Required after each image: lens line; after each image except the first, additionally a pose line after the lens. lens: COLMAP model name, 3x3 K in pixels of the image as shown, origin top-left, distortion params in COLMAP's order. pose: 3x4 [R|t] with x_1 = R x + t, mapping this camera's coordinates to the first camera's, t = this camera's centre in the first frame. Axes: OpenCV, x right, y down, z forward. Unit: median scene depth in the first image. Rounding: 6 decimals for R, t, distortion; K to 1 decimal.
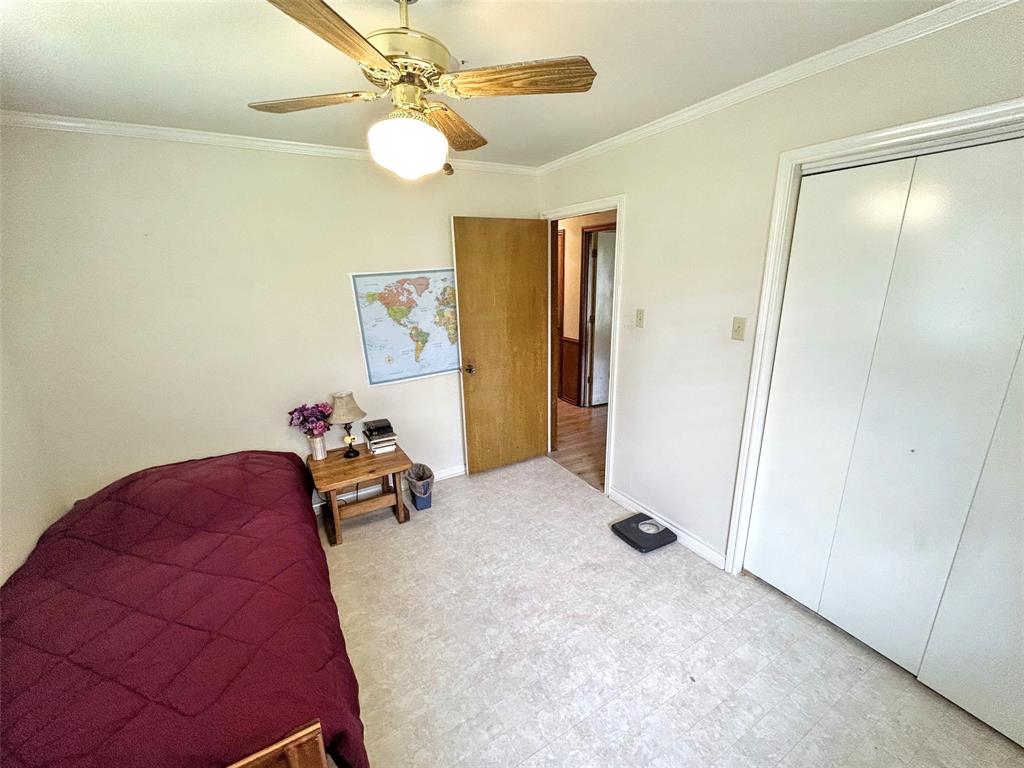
lens RADIAL K [[415.1, 0, 511.8], [0, 415.1, 385.2], [0, 0, 1]] dist [0.000635, 0.000168]
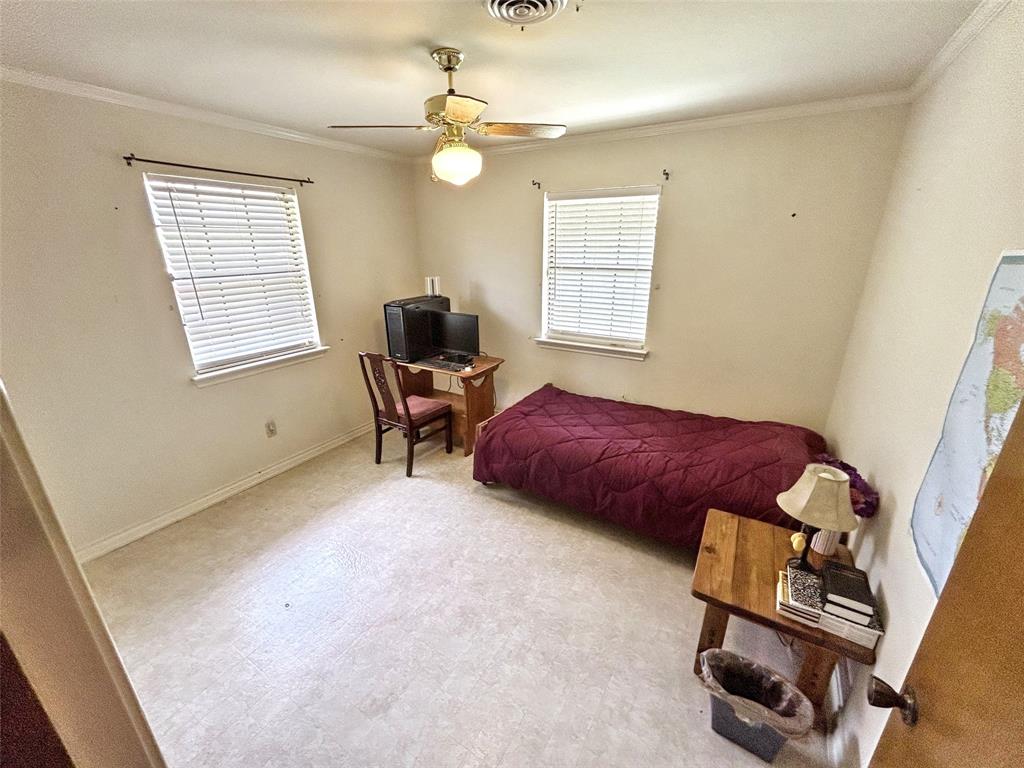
lens RADIAL K [[415.1, 0, 511.8], [0, 415.1, 385.2], [0, 0, 1]] dist [0.000635, 0.000168]
pose [[-0.876299, 0.188792, -0.443235, 0.224941], [-0.104922, 0.823148, 0.558049, -0.423637], [0.470203, 0.535523, -0.701515, 1.430266]]
